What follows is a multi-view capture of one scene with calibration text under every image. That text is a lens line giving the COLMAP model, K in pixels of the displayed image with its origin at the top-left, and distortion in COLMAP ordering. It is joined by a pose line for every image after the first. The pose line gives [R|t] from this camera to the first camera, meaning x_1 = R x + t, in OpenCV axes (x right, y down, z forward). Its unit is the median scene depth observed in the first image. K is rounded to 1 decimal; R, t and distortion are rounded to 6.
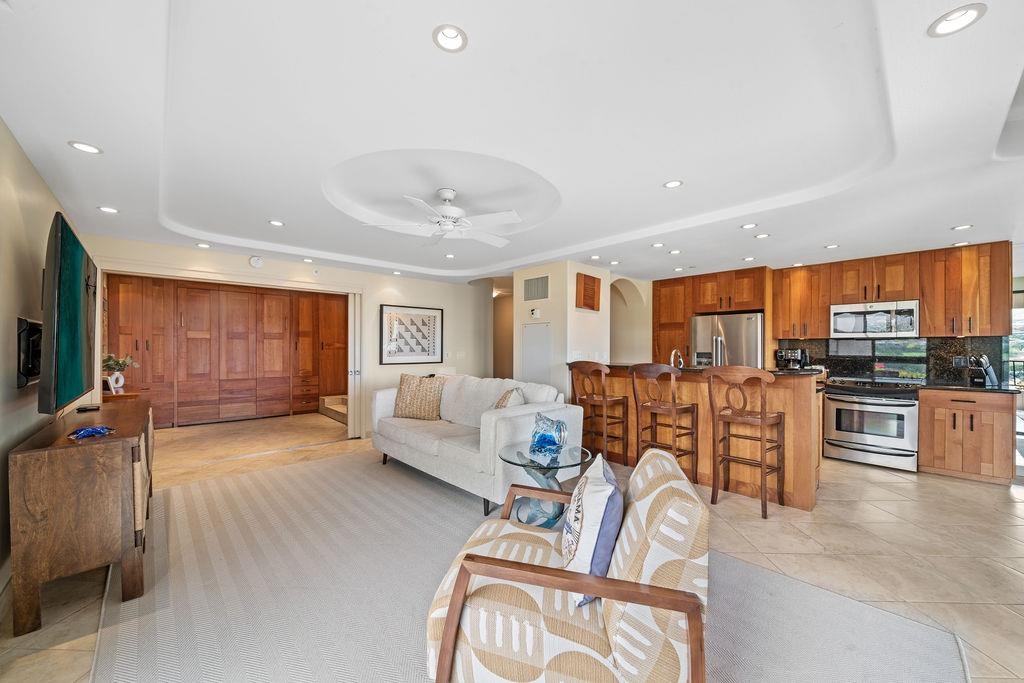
lens RADIAL K [[381.3, 0, 516.5], [0, 381.3, 352.1], [0, 0, 1]] dist [-0.003043, -0.000362]
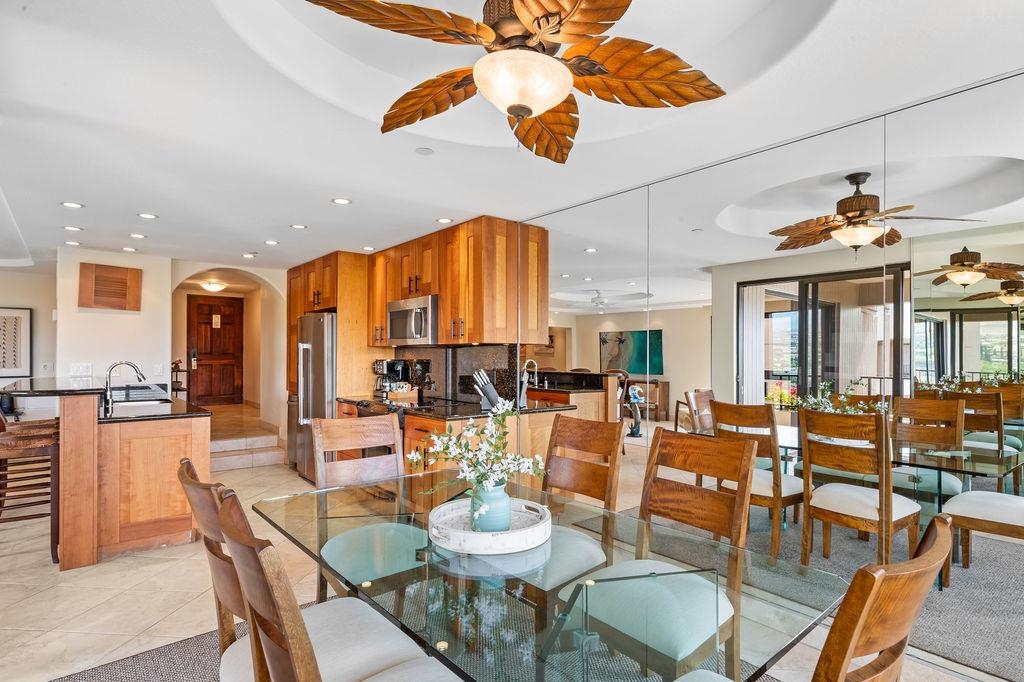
lens RADIAL K [[516.1, 0, 510.7], [0, 516.1, 358.2], [0, 0, 1]] dist [-0.001236, -0.000051]
pose [[0.998249, 0.001102, -0.059149, 1.198961], [-0.001361, 0.999990, -0.004339, -0.009237], [0.059144, 0.004412, 0.998240, -0.002043]]
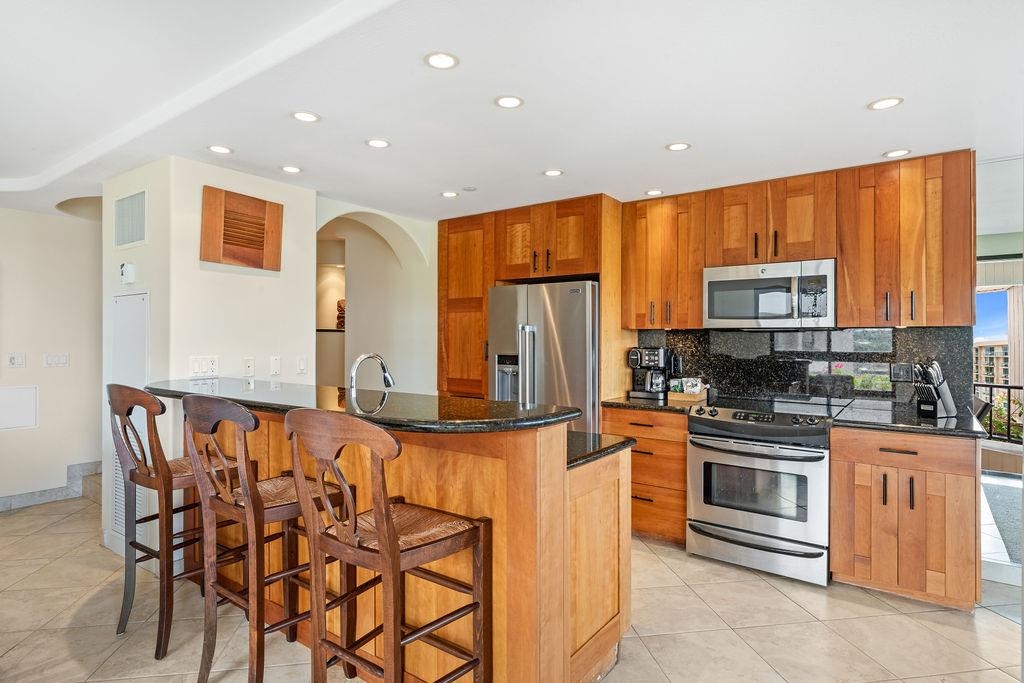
lens RADIAL K [[538.9, 0, 512.0], [0, 538.9, 341.5], [0, 0, 1]] dist [0.000125, 0.000184]
pose [[0.982945, -0.001520, 0.183893, 0.442515], [0.002010, 0.999995, -0.002480, -0.017977], [-0.183889, 0.002807, 0.982943, 0.314205]]
